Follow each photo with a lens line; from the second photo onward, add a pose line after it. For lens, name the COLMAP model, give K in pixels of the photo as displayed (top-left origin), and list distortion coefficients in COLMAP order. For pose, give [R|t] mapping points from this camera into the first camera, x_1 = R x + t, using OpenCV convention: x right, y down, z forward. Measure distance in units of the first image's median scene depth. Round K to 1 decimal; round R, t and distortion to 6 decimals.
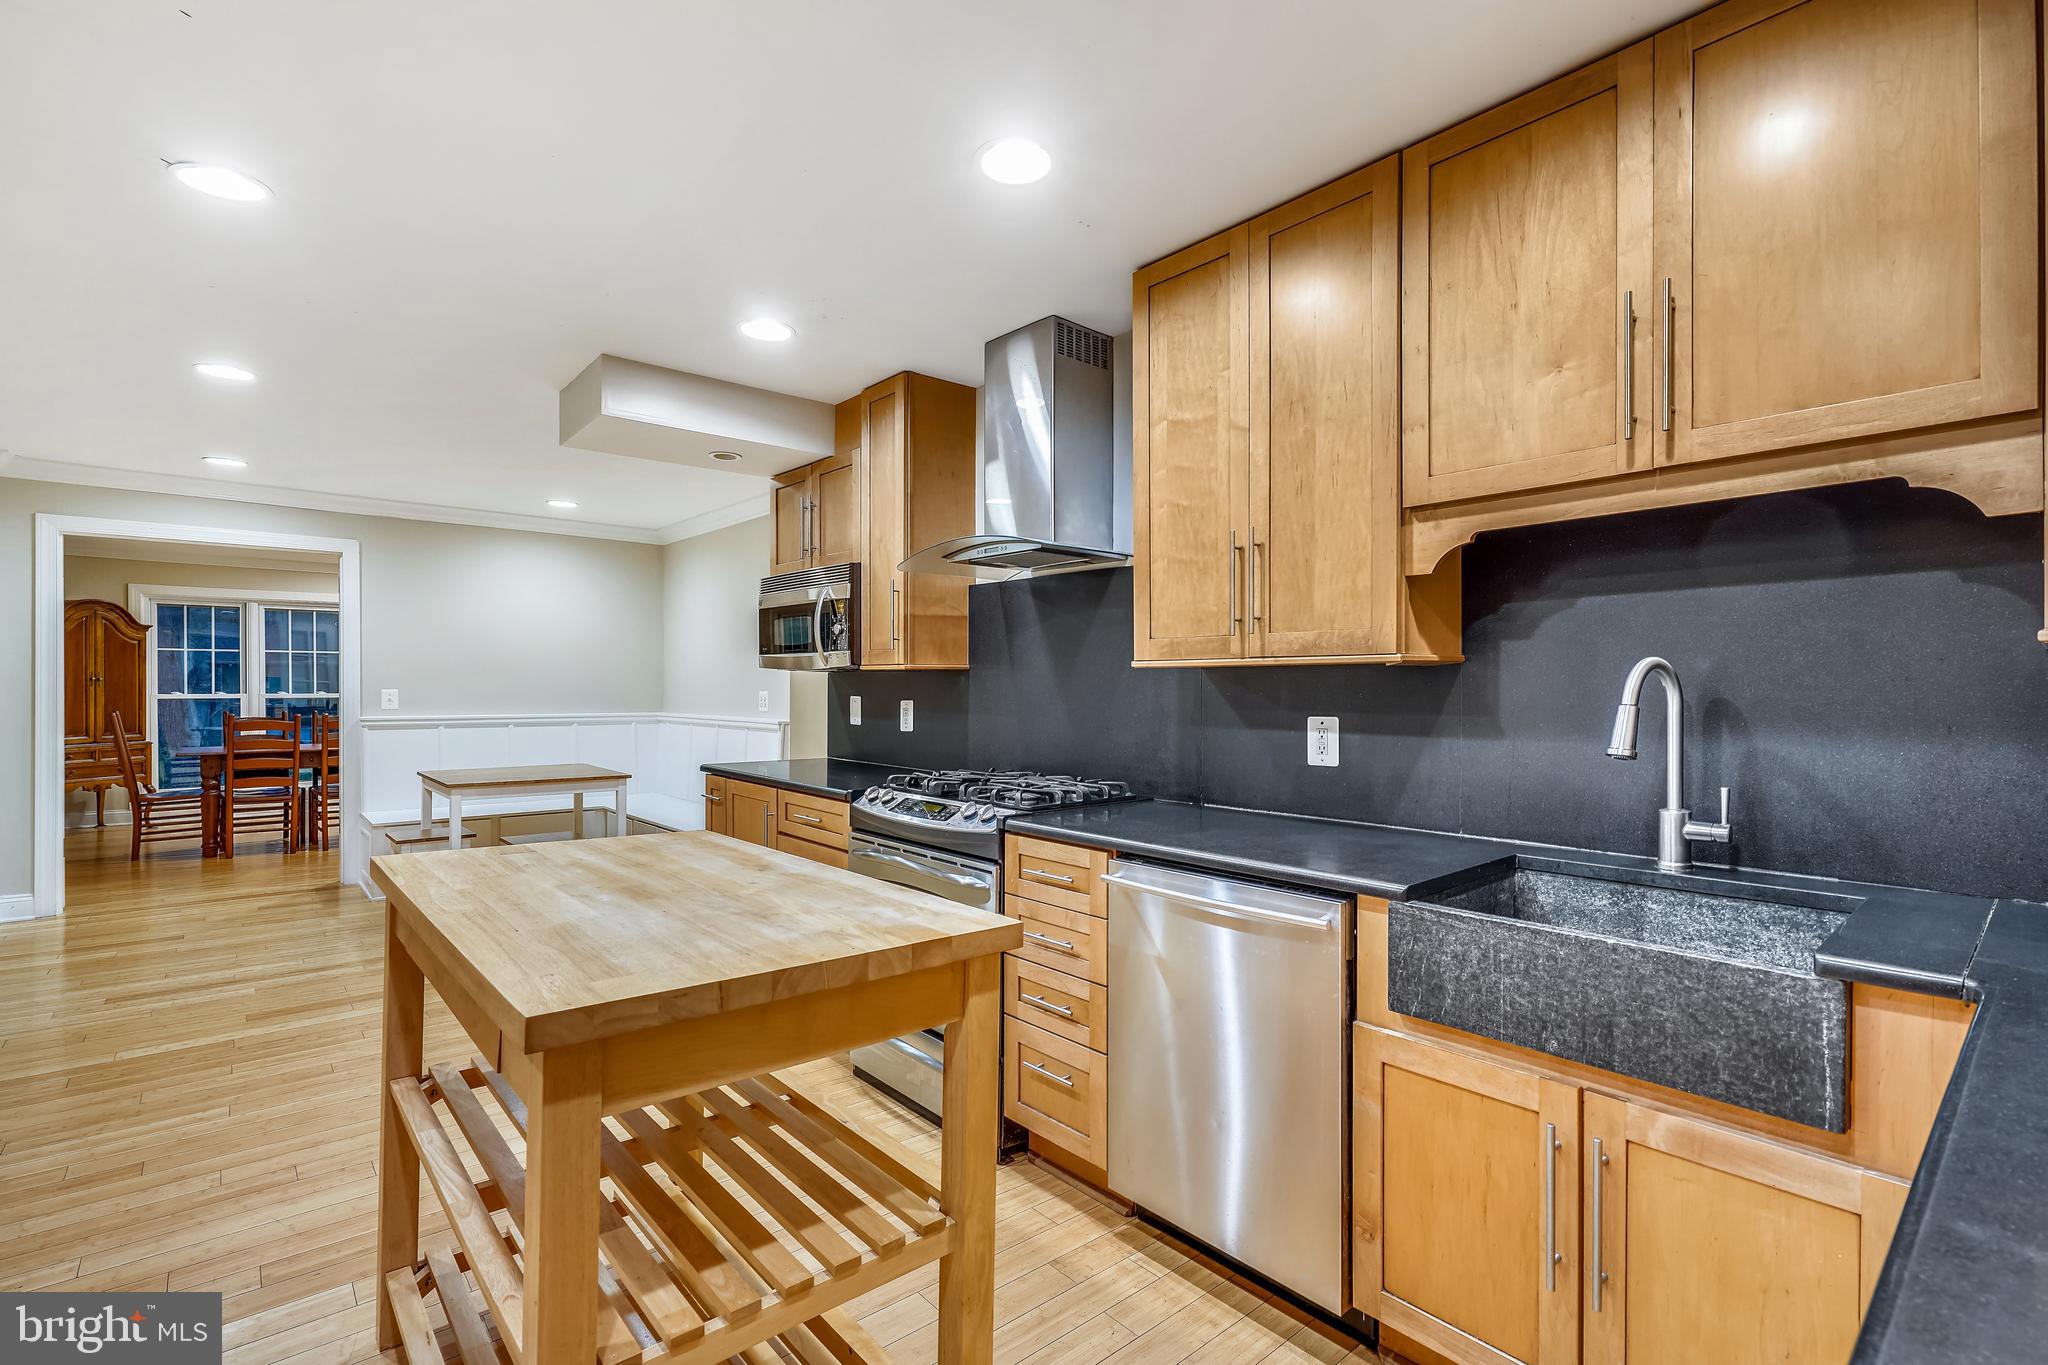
lens RADIAL K [[930.4, 0, 1014.6], [0, 930.4, 691.3], [0, 0, 1]] dist [0.000576, 0.000467]
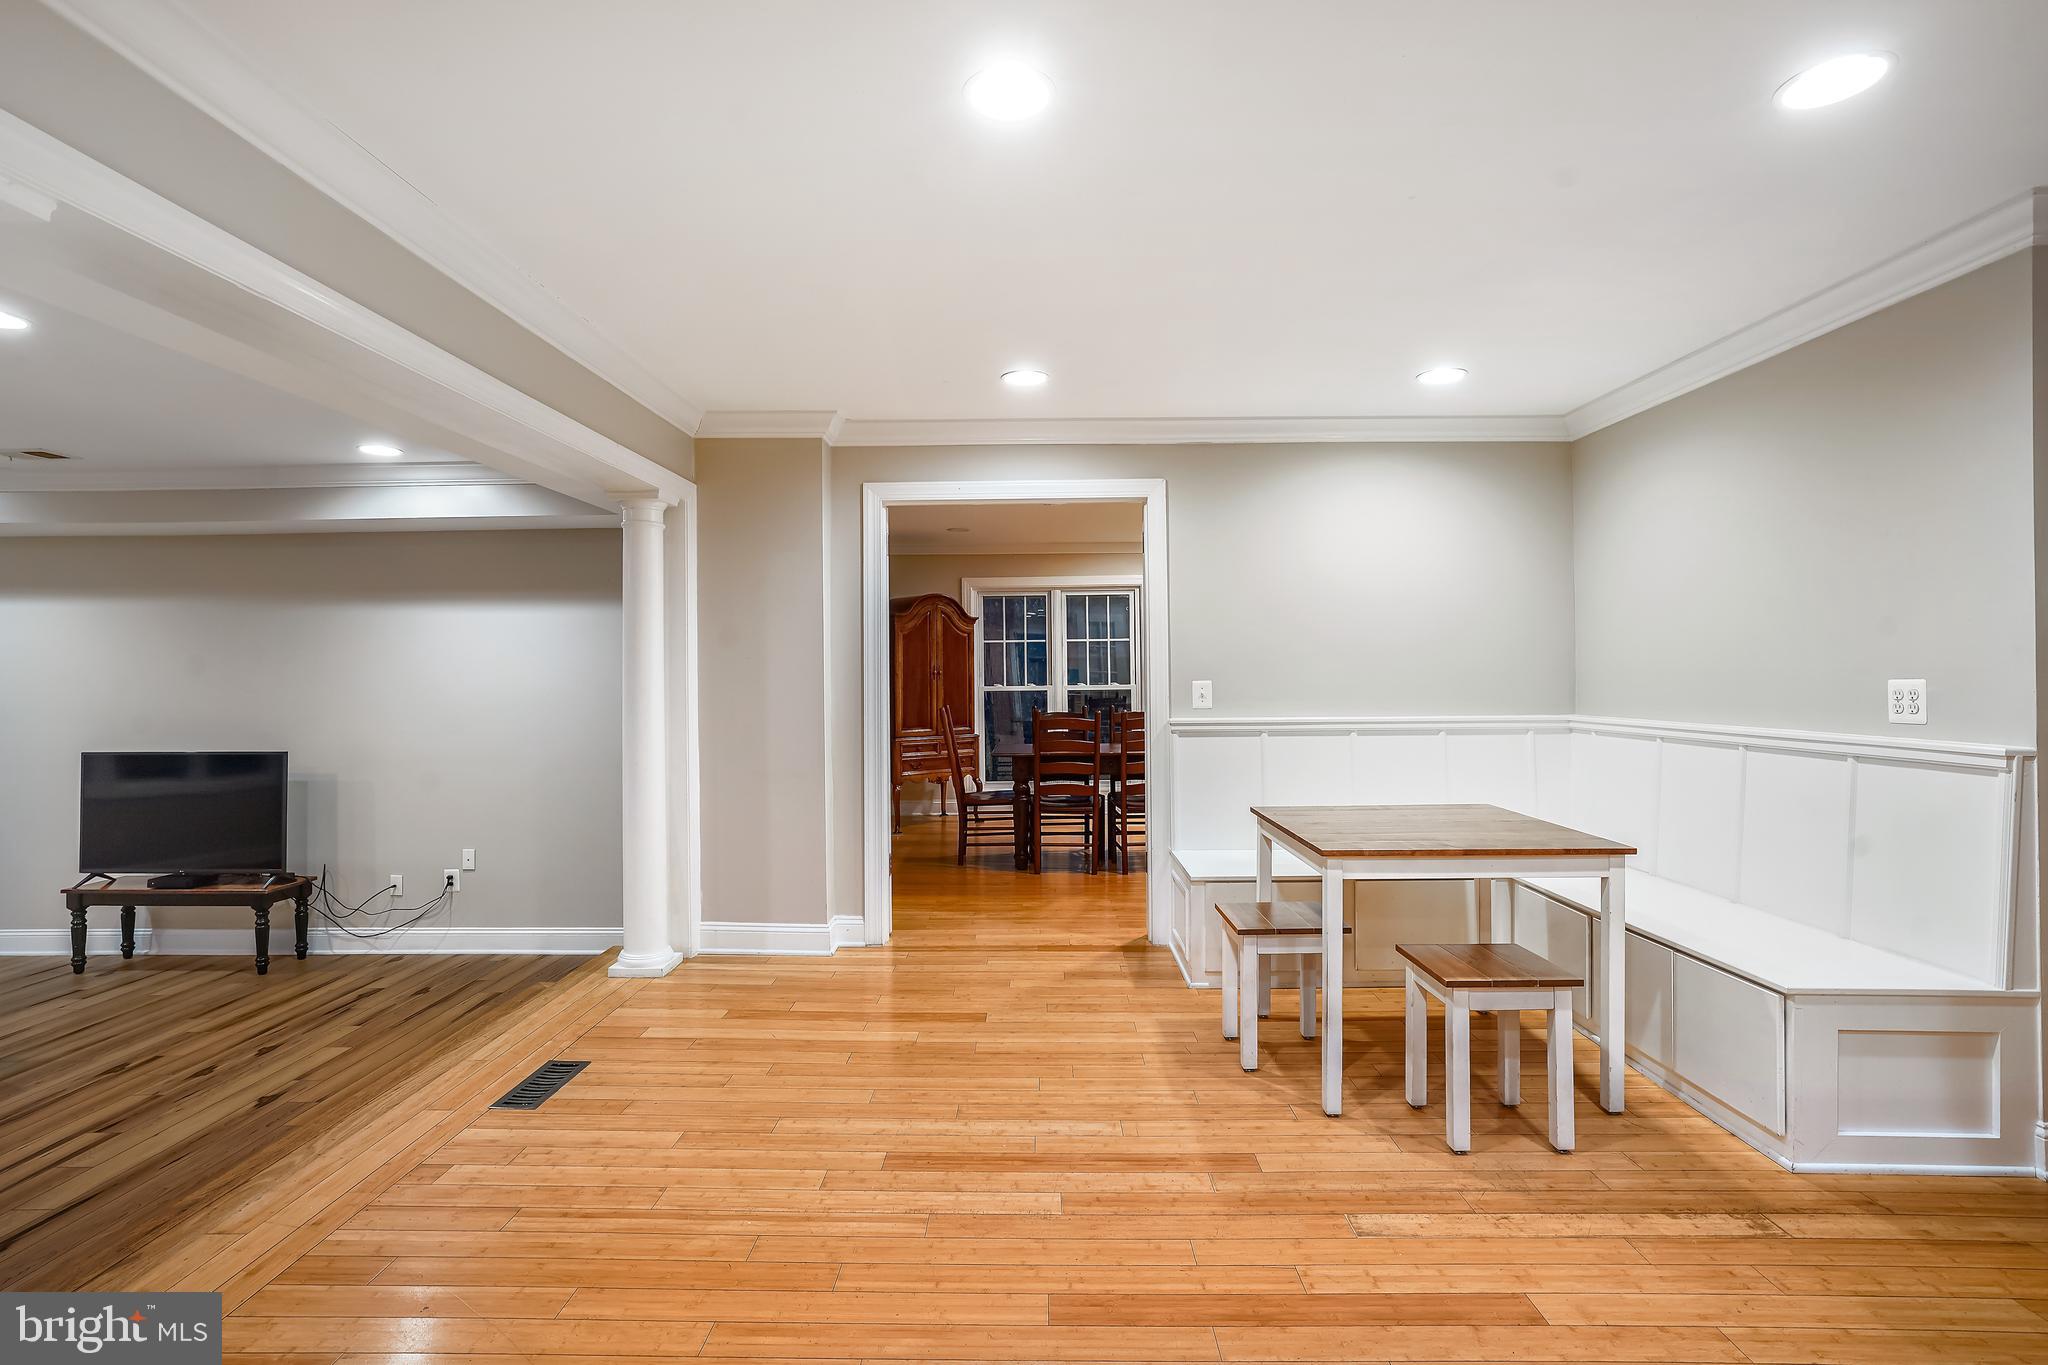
lens RADIAL K [[962.4, 0, 1022.2], [0, 962.4, 681.4], [0, 0, 1]] dist [-0.010253, 0.009090]
pose [[0.749137, -0.006512, -0.662383, -0.227803], [0.007361, 0.999972, -0.001505, -0.001037], [0.662374, -0.003748, 0.749164, 0.281785]]
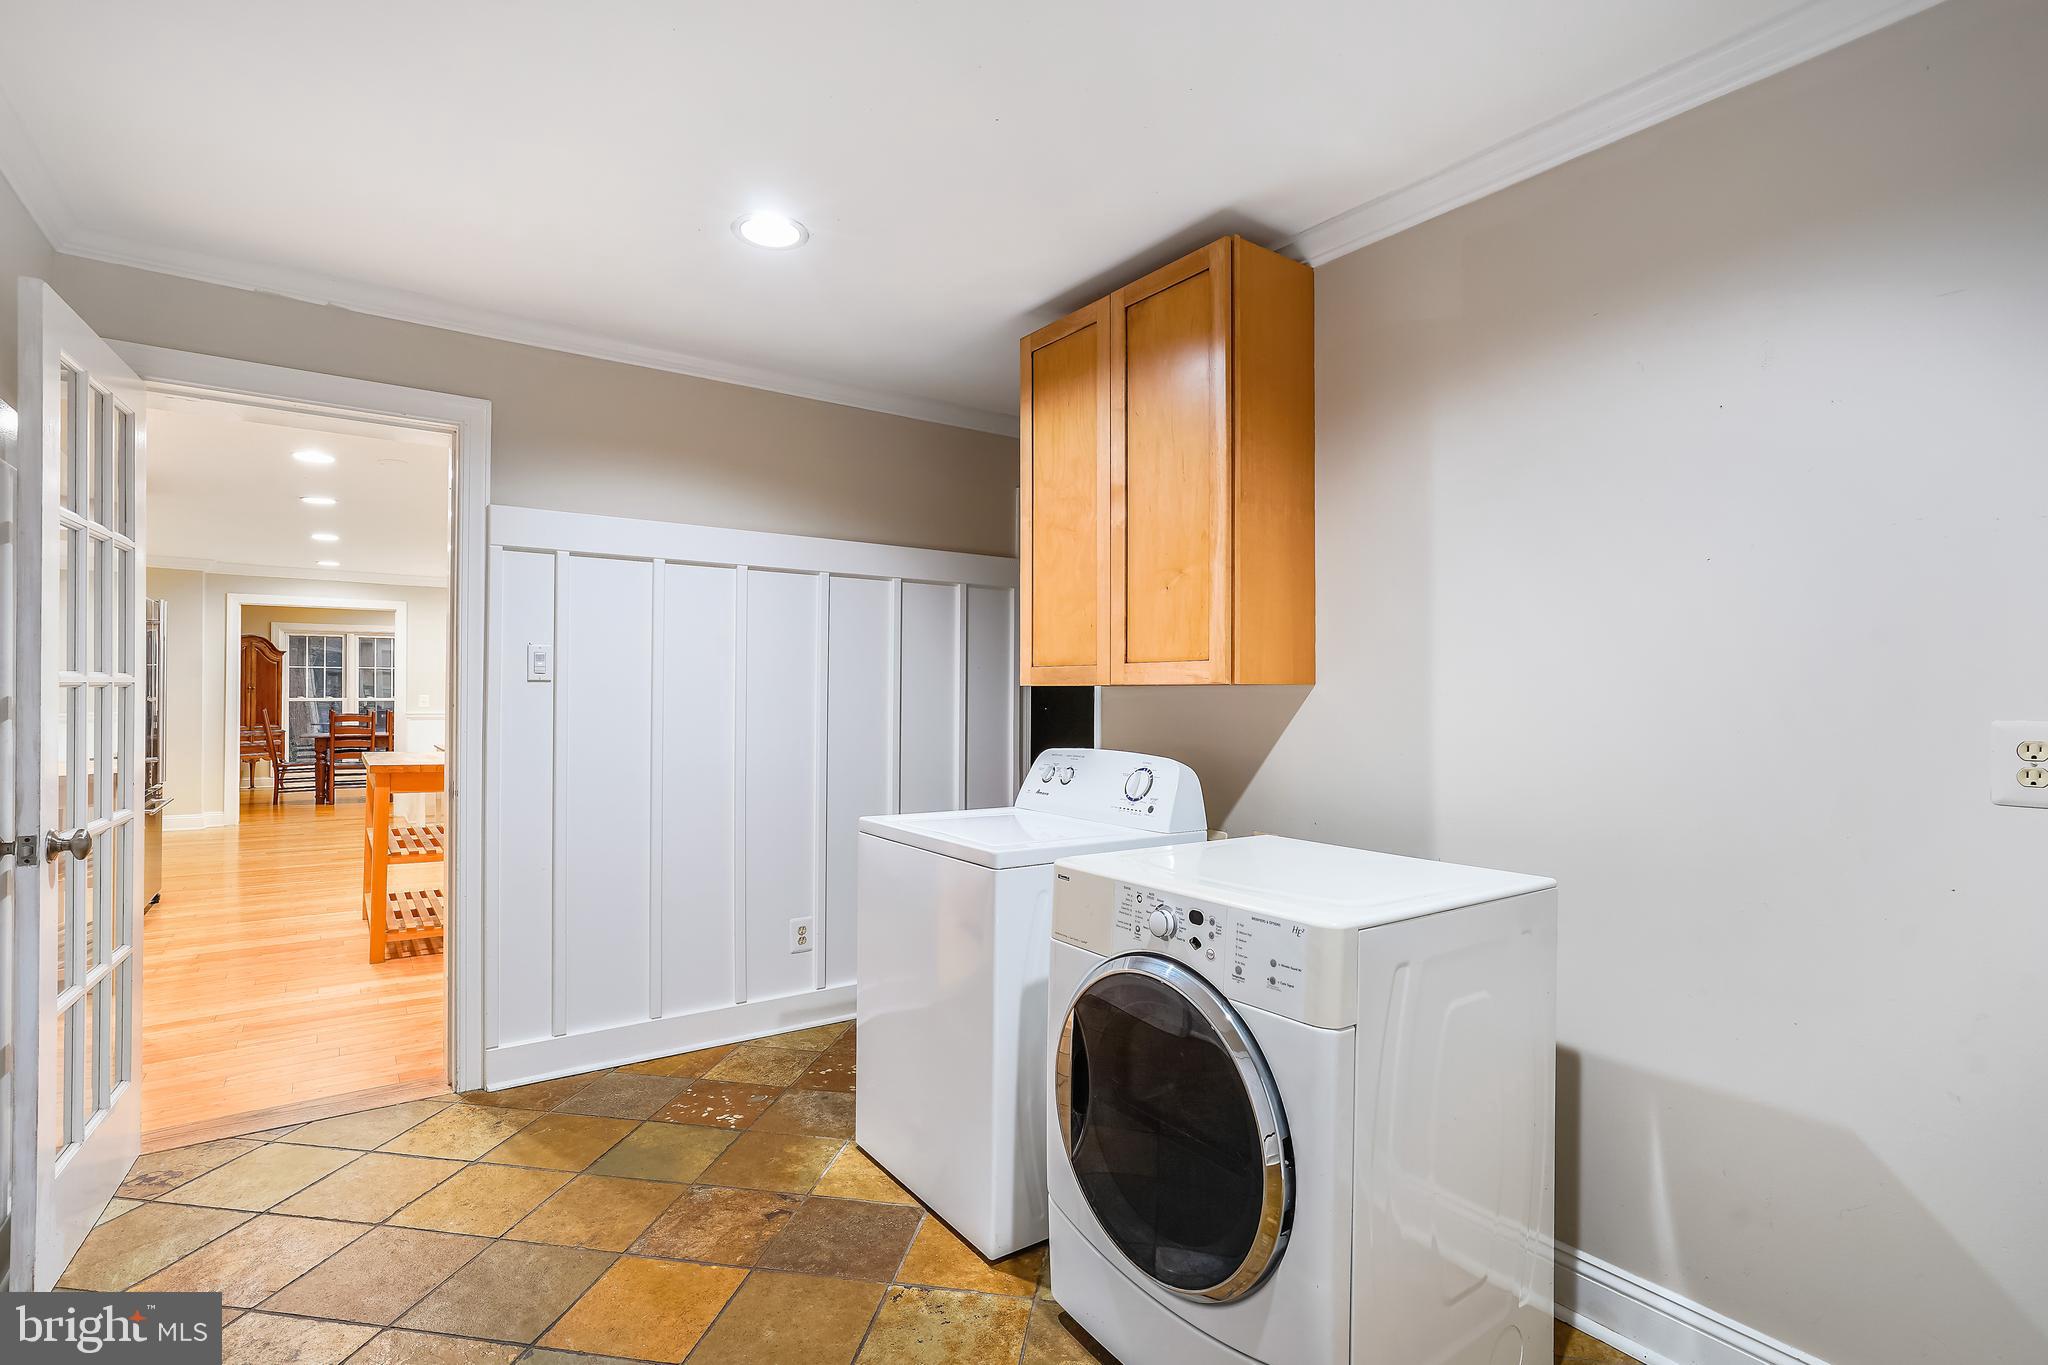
lens RADIAL K [[962.4, 0, 993.2], [0, 962.4, 683.1], [0, 0, 1]] dist [-0.010253, 0.009090]
pose [[0.994099, -0.003174, -0.108431, 0.371613], [0.001741, 0.999910, -0.013303, 0.001601], [0.108463, 0.013036, 0.994015, -0.411047]]
